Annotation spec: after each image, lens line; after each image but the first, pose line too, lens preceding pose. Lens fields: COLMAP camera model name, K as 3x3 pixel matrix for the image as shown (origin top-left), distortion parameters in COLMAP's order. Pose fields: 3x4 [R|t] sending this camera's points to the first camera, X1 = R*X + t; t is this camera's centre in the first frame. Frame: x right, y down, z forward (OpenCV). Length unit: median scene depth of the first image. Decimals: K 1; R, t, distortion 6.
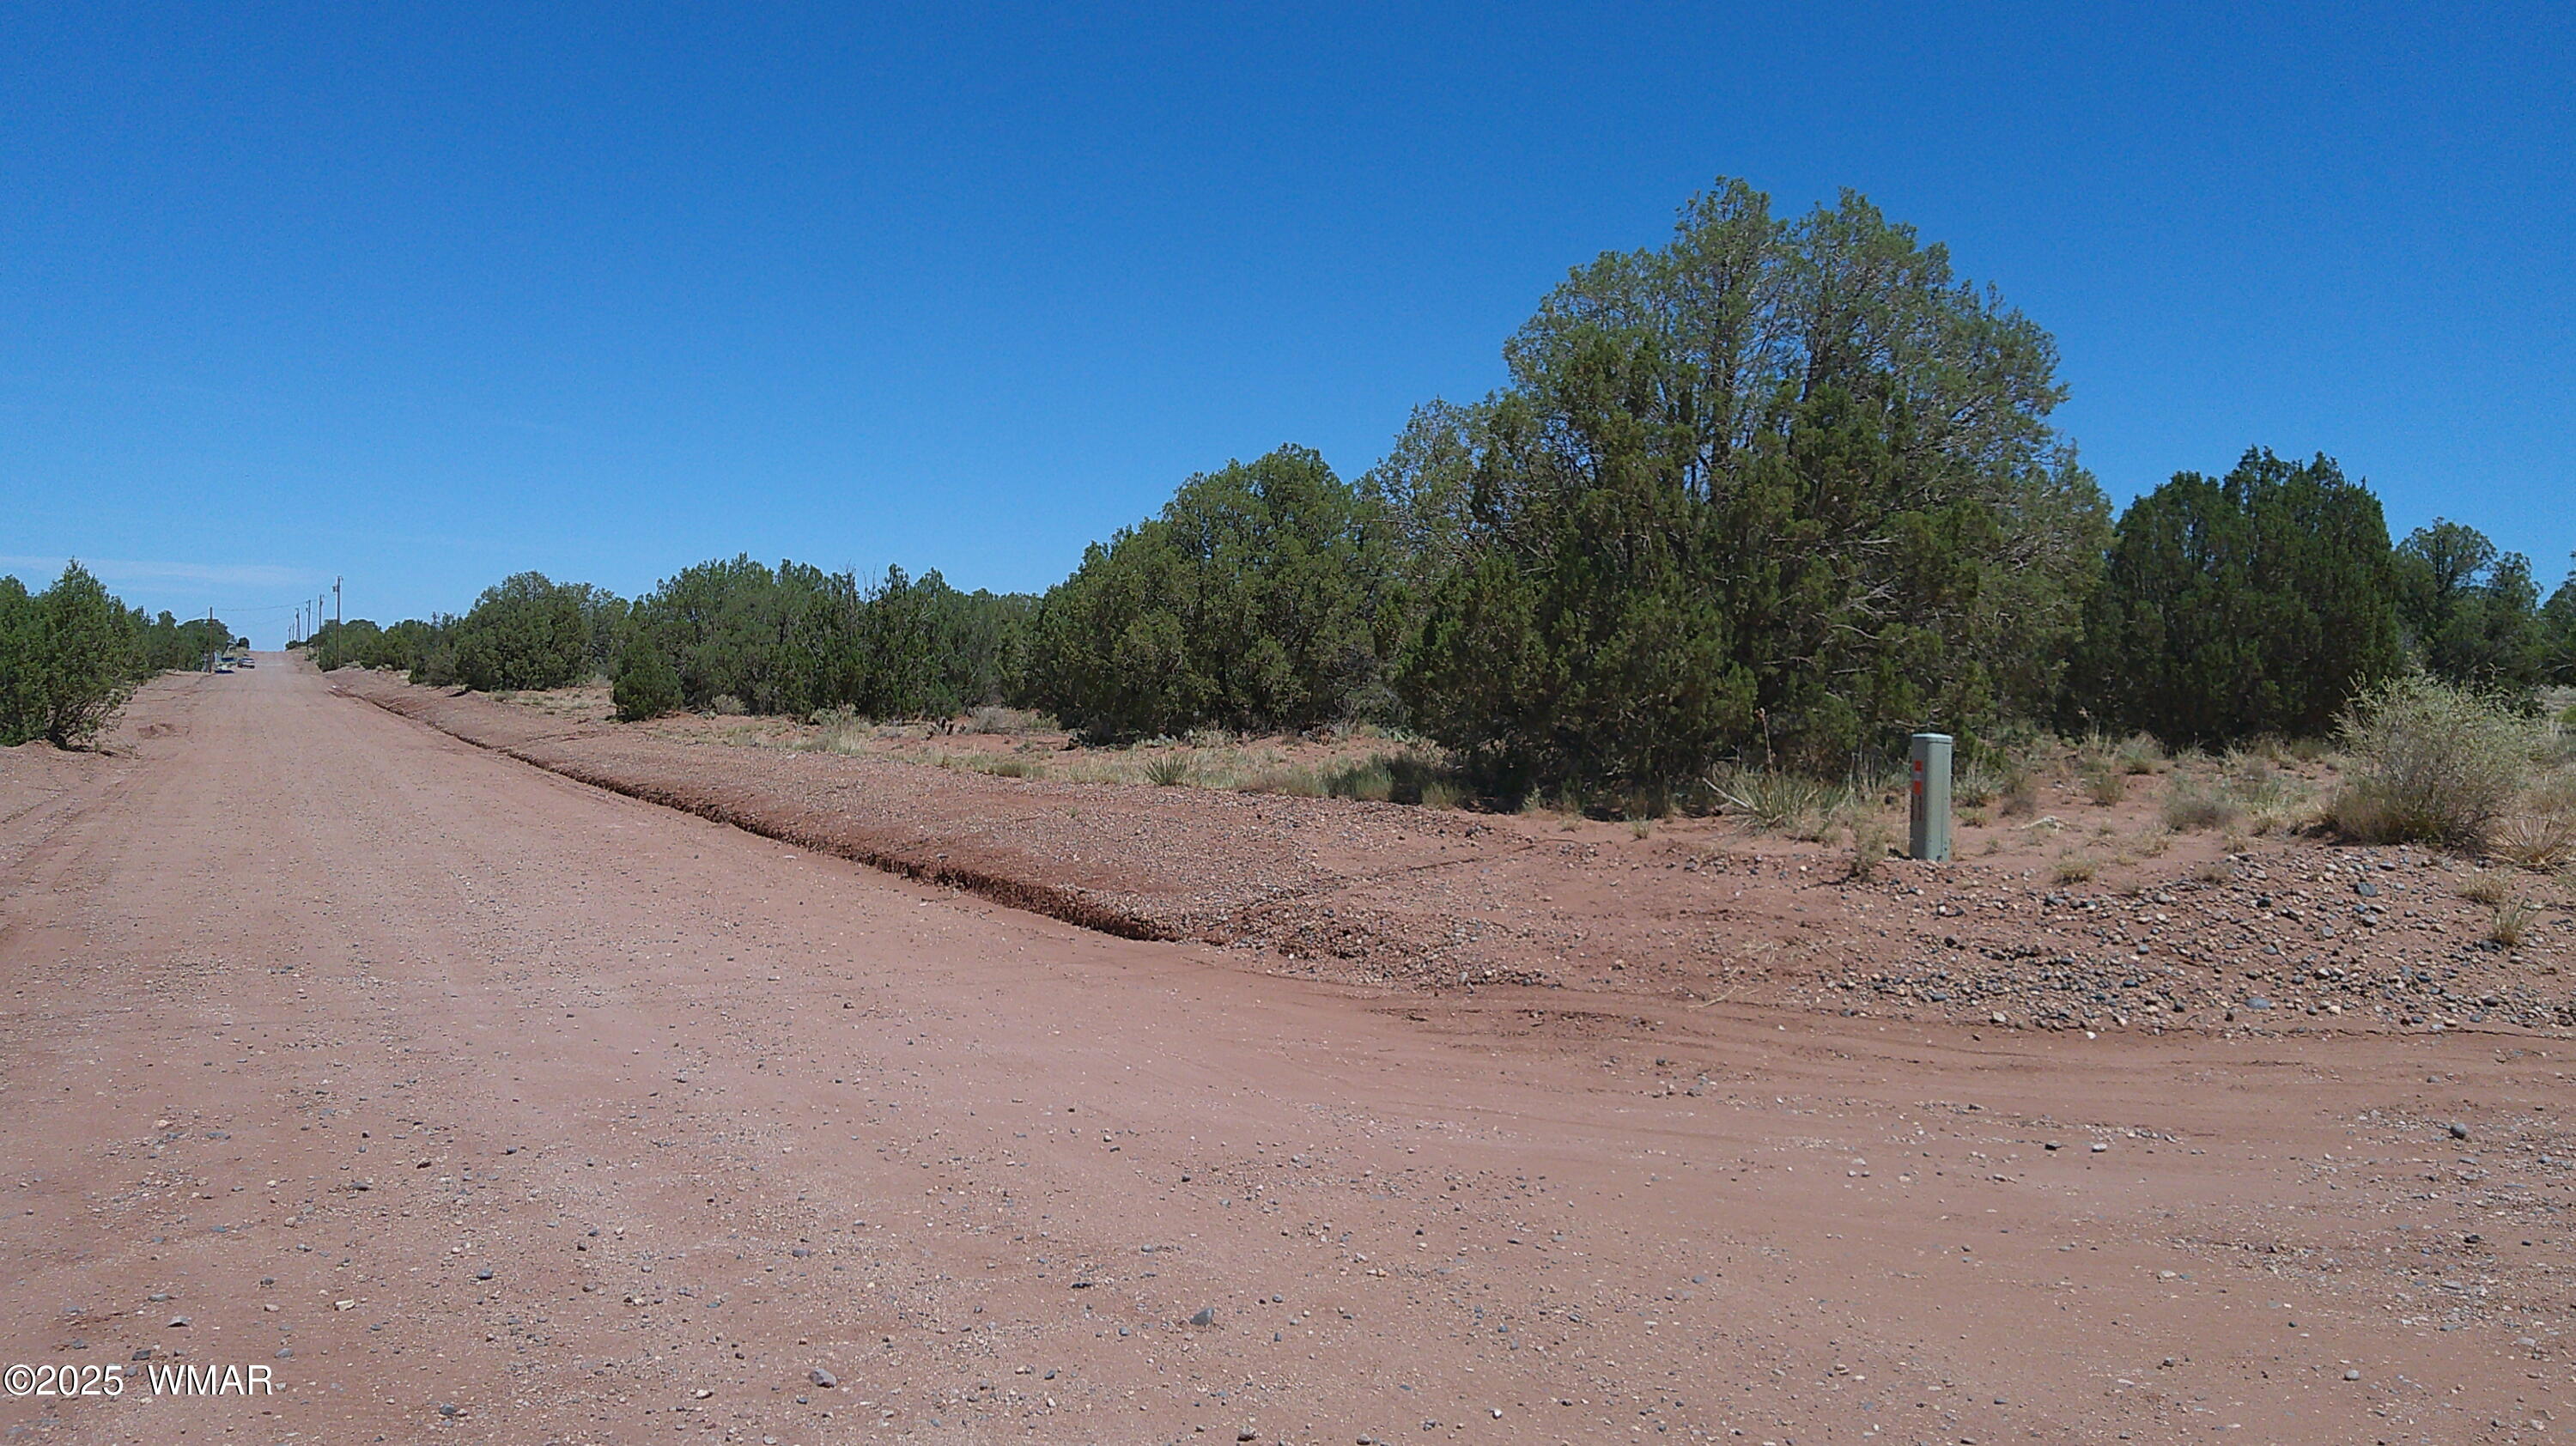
lens RADIAL K [[2113.5, 0, 1294.8], [0, 2113.5, 660.8], [0, 0, 1]] dist [0.066856, -0.131106]
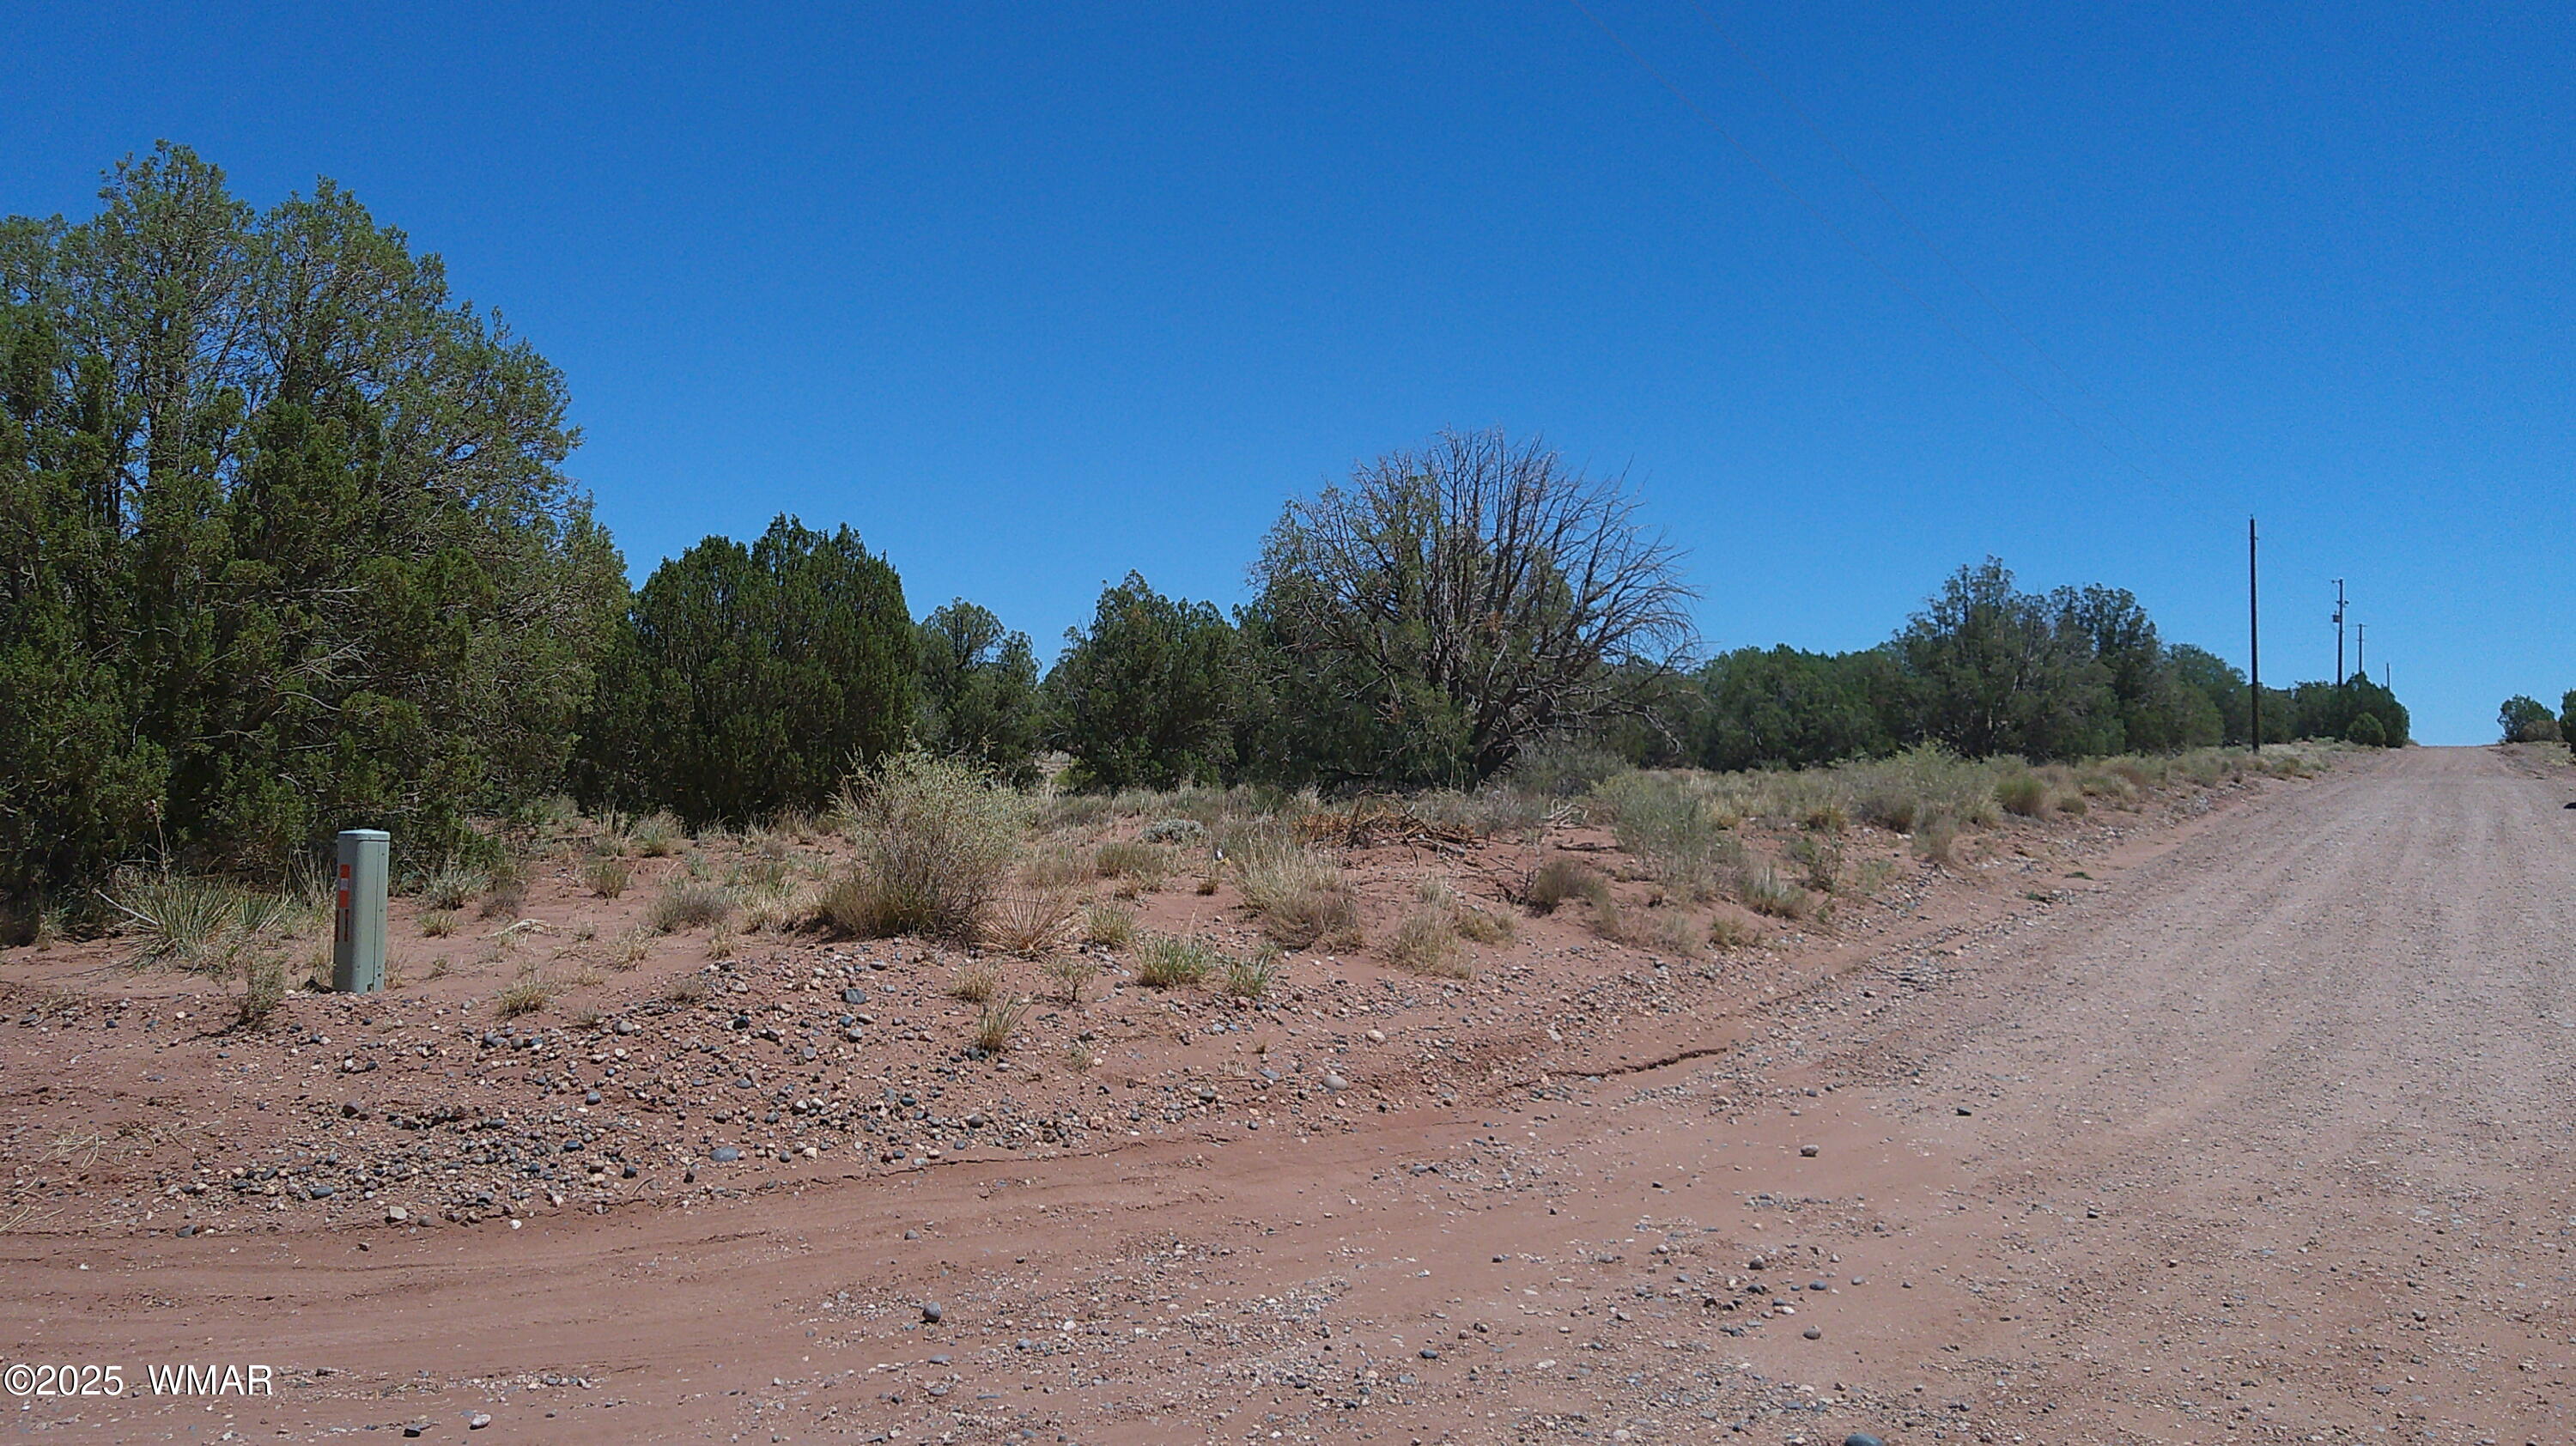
lens RADIAL K [[2113.5, 0, 1294.8], [0, 2113.5, 660.8], [0, 0, 1]] dist [0.066856, -0.131106]
pose [[0.797250, 0.016891, 0.603412, 0.101282], [0.002669, 0.999500, -0.031505, -0.002905], [-0.603643, 0.026727, 0.796807, 0.162920]]
